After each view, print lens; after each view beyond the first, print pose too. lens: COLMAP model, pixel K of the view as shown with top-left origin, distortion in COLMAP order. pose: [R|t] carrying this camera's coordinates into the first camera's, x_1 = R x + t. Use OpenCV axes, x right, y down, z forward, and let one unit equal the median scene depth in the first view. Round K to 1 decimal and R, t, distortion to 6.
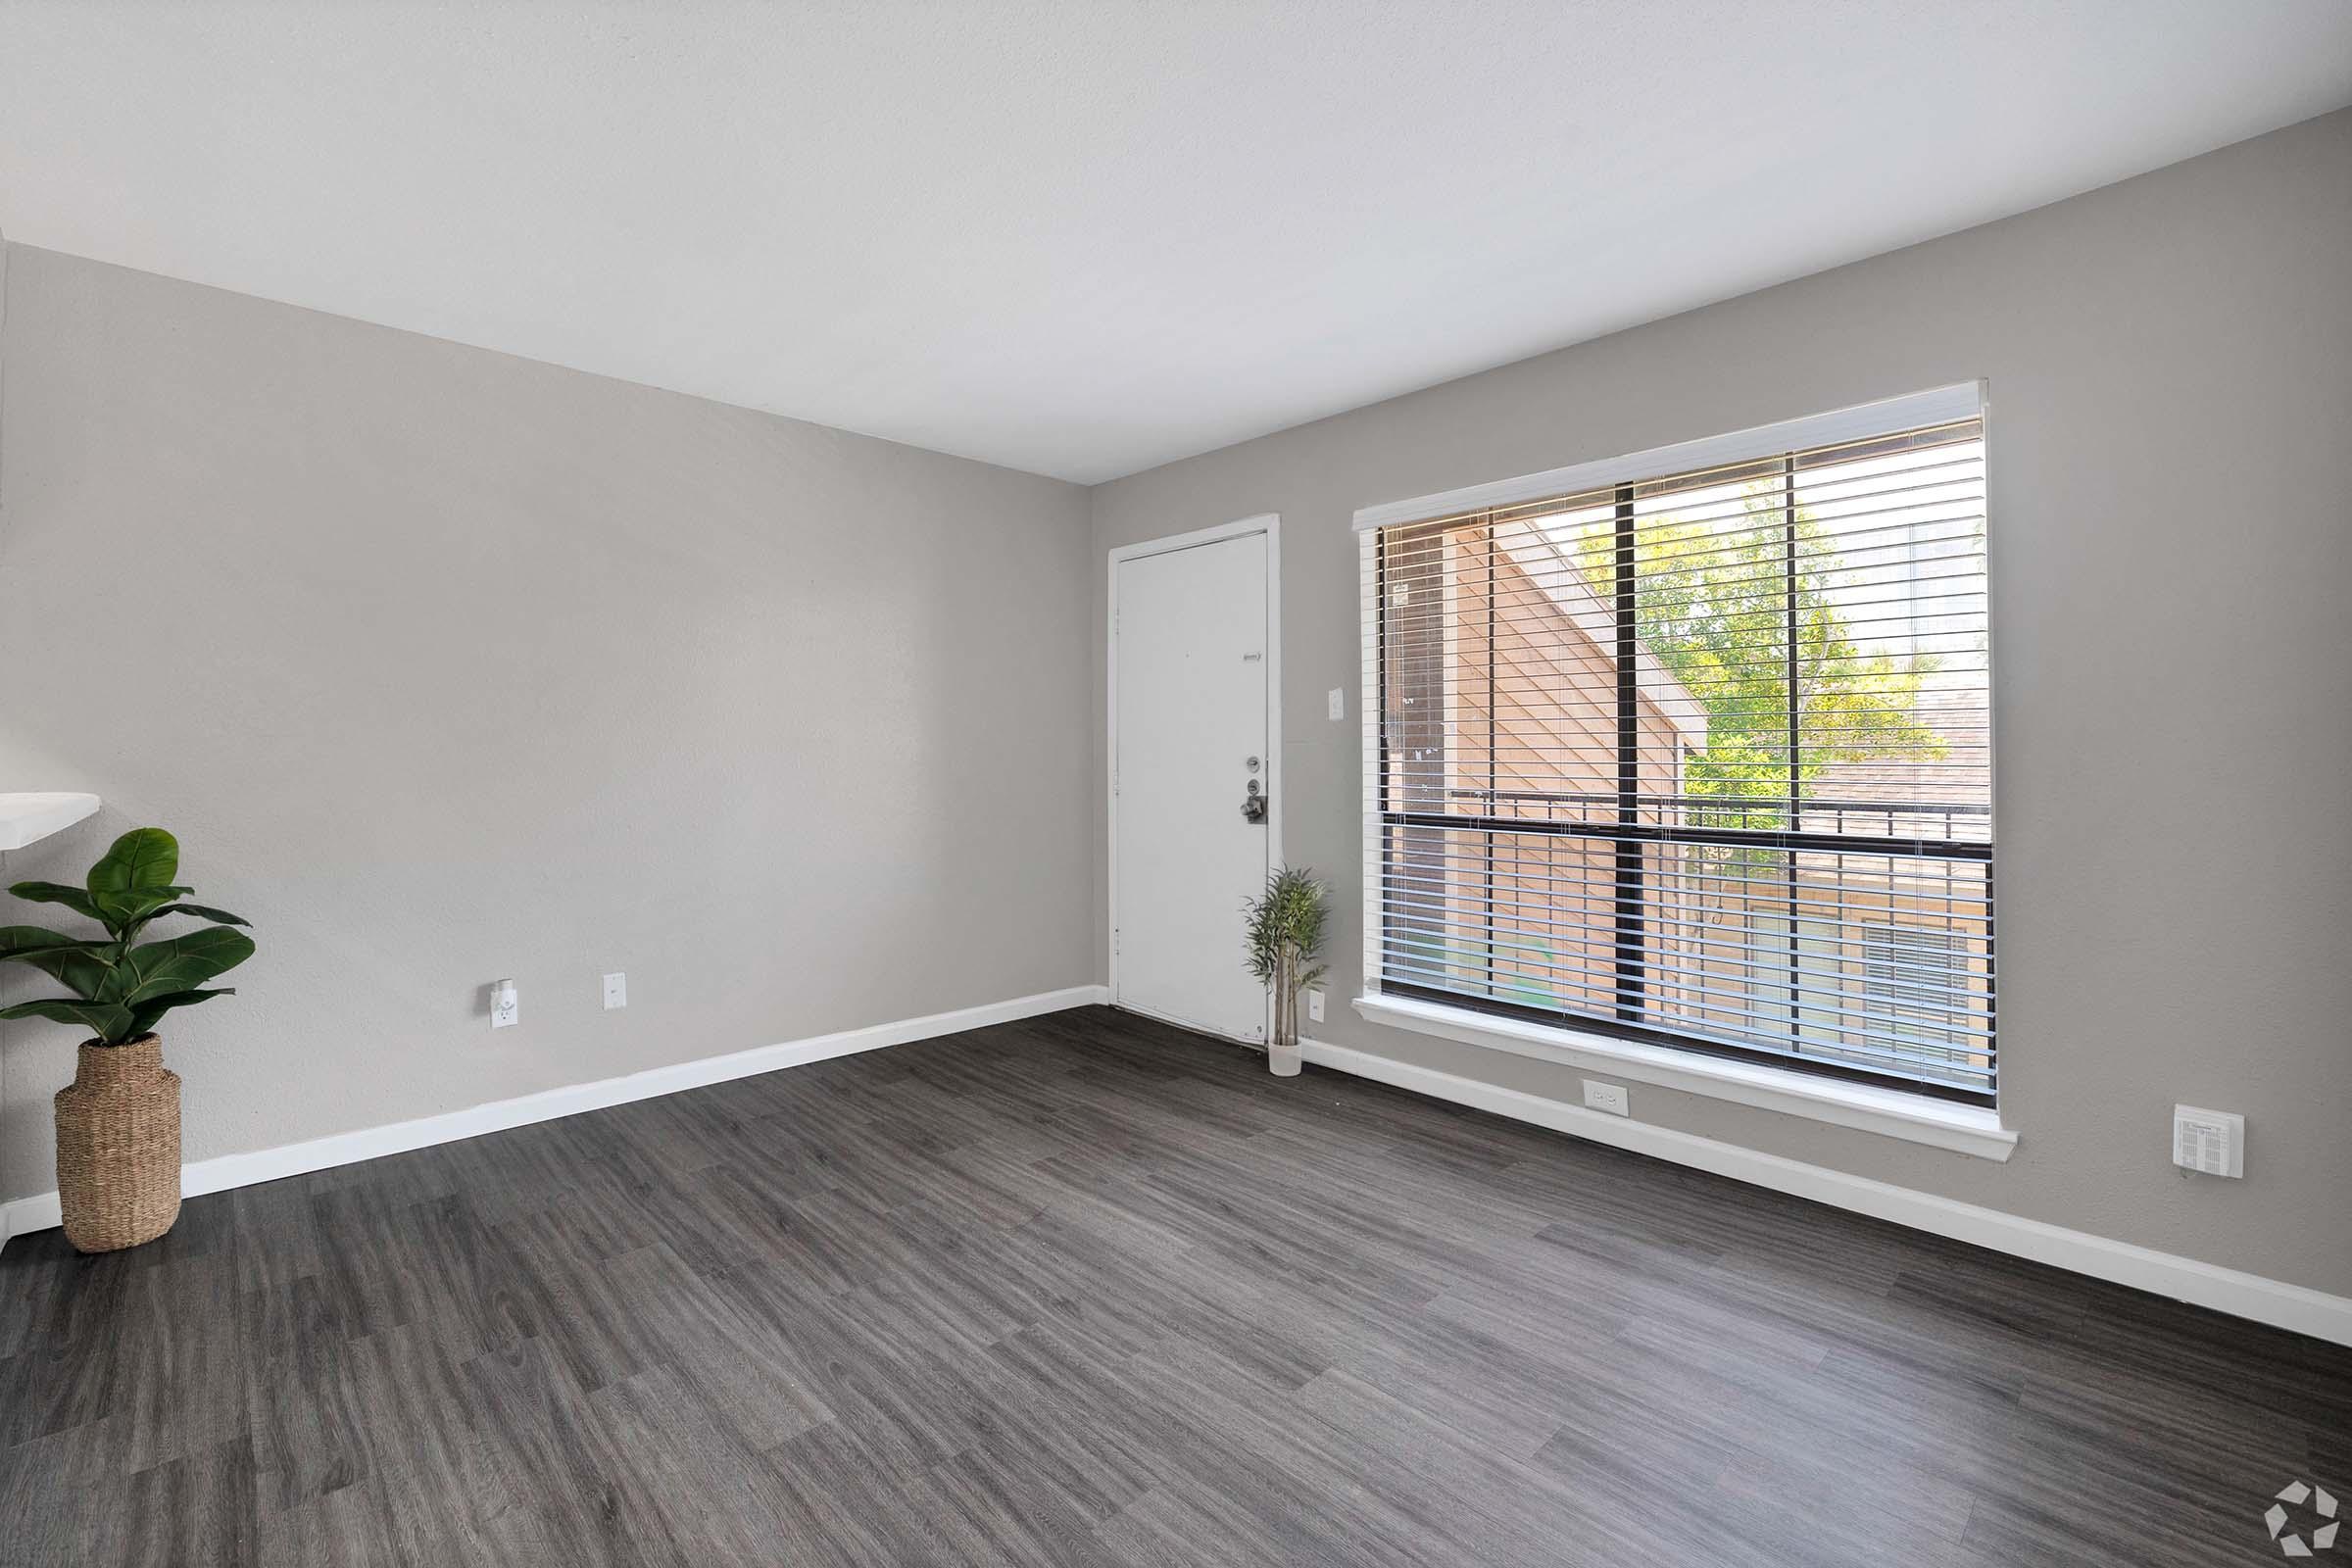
lens RADIAL K [[1026.8, 0, 1174.8], [0, 1026.8, 769.3], [0, 0, 1]] dist [0.001359, -0.000455]
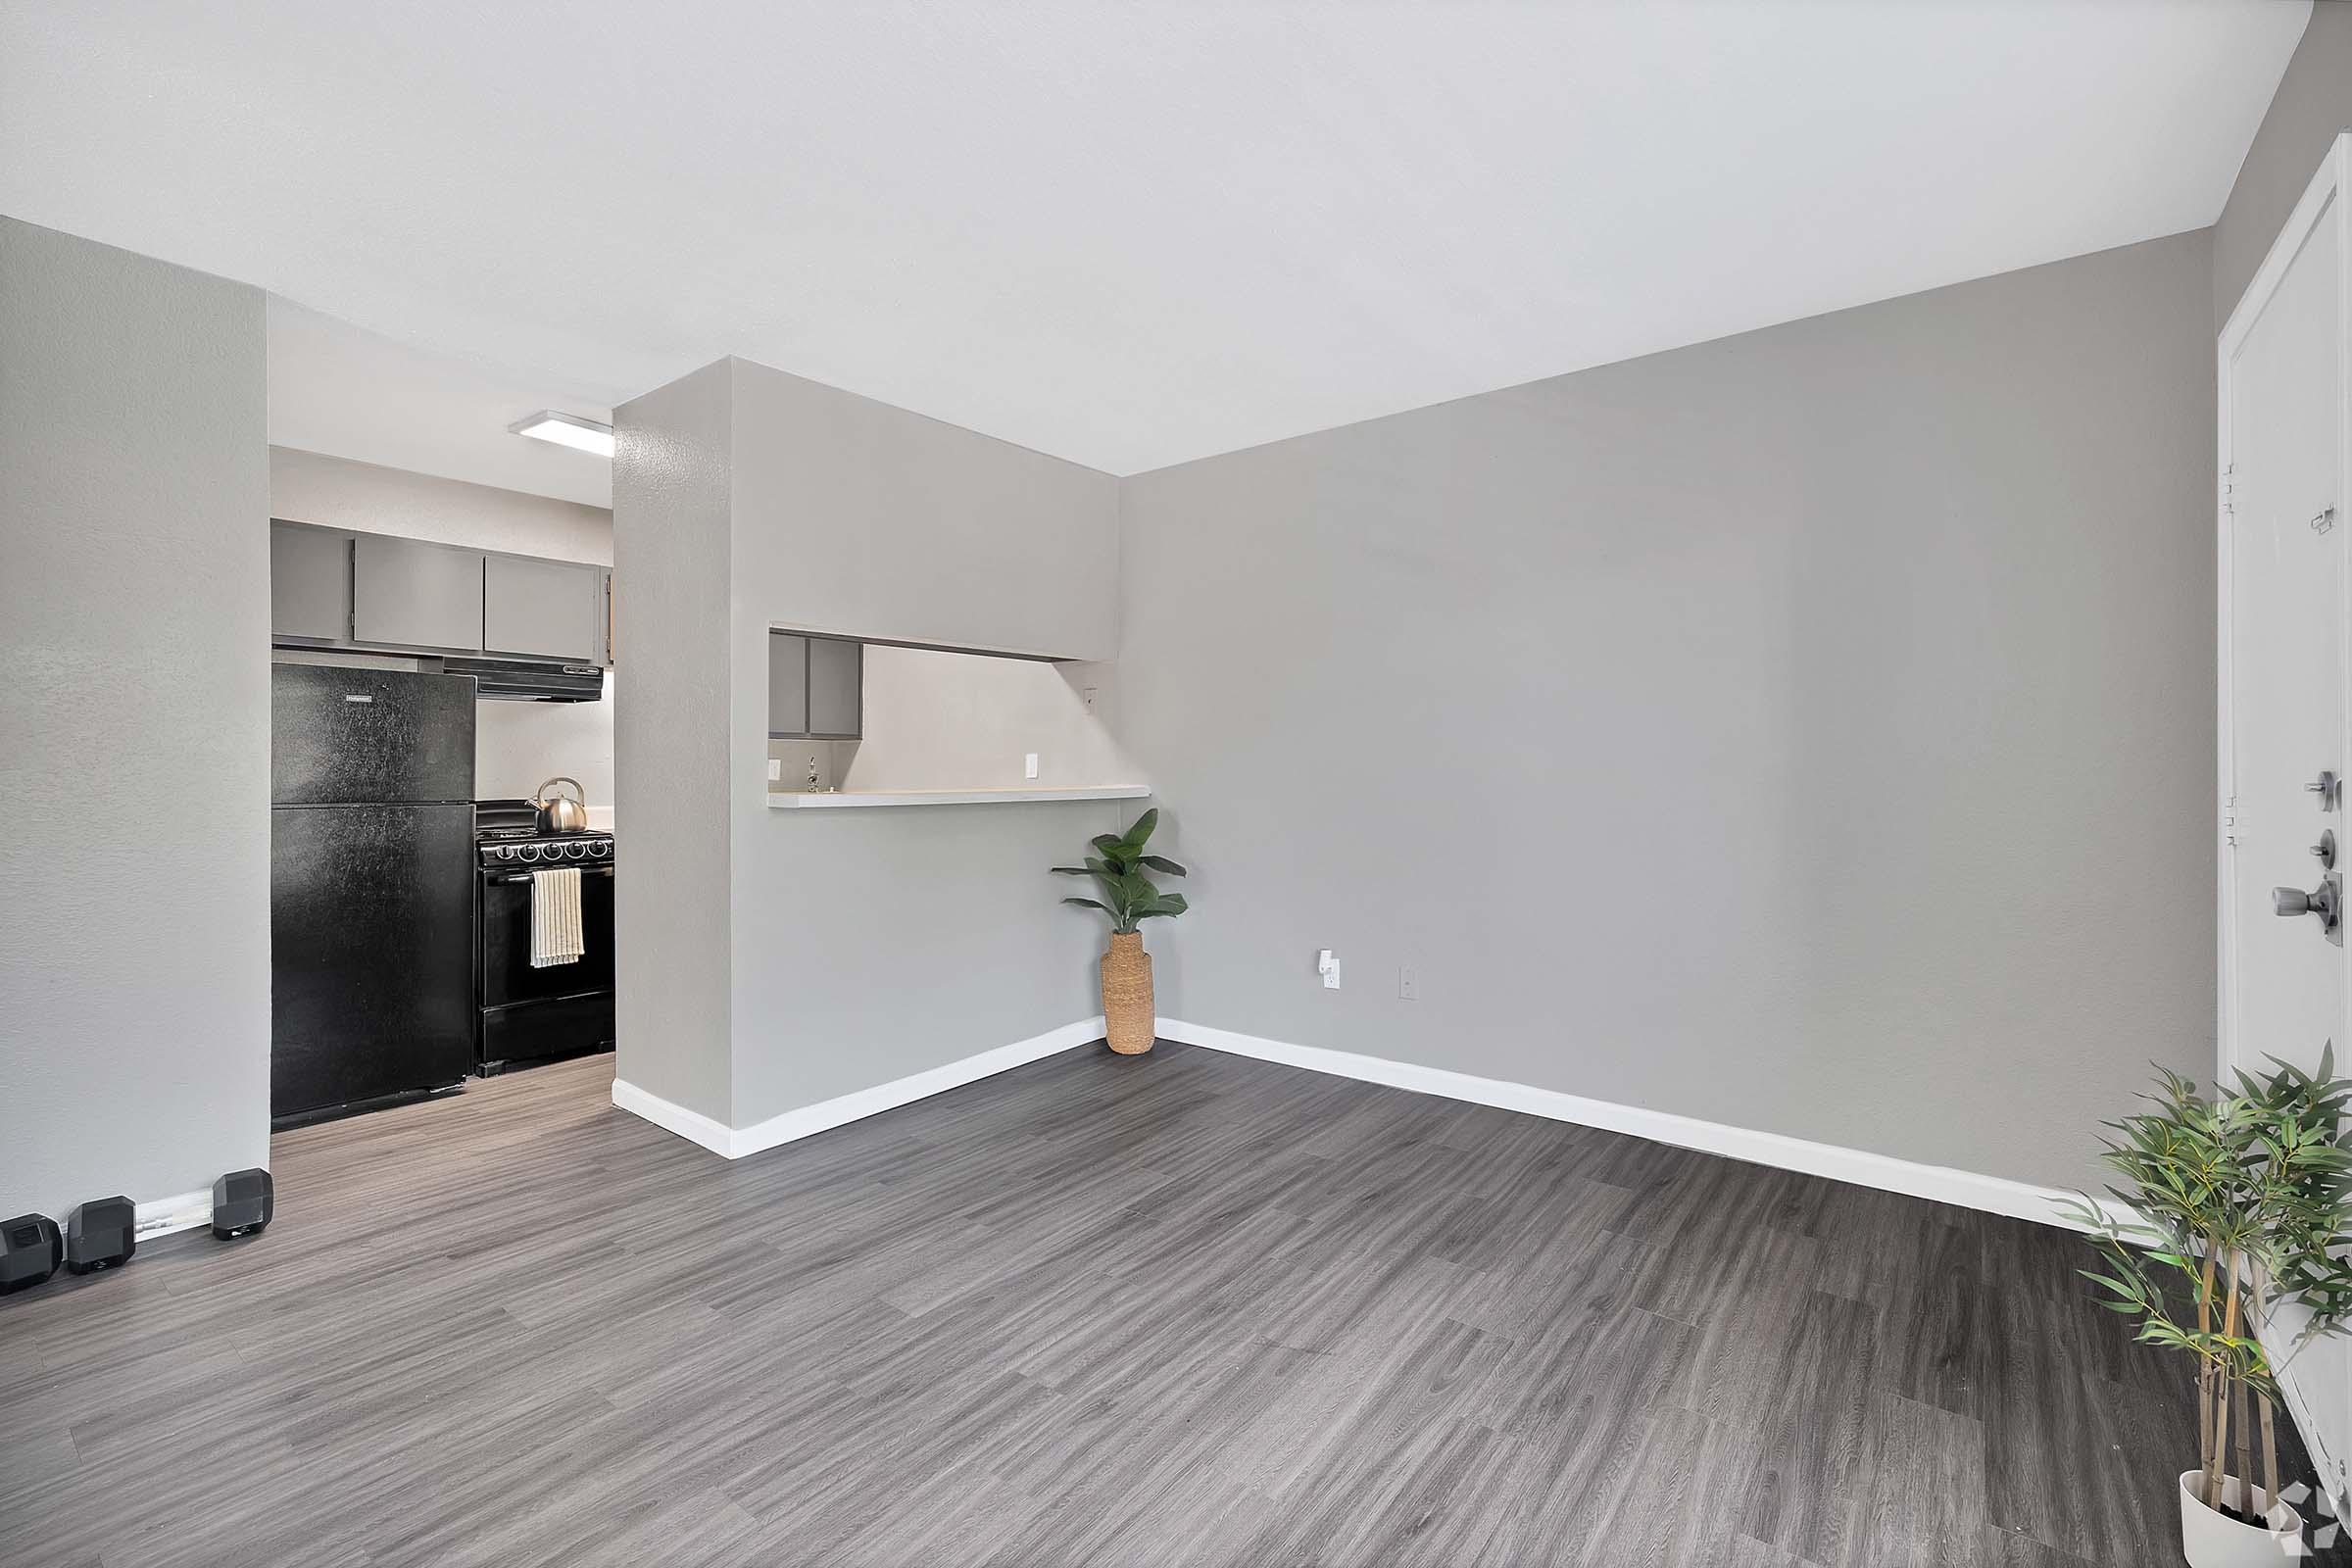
lens RADIAL K [[1026.8, 0, 1179.2], [0, 1026.8, 769.0], [0, 0, 1]] dist [0.001359, -0.000455]
pose [[0.146525, 0.005918, -0.989189, 0.616705], [-0.013075, 0.999906, 0.004045, -0.010799], [0.989121, 0.012341, 0.146589, 0.774433]]
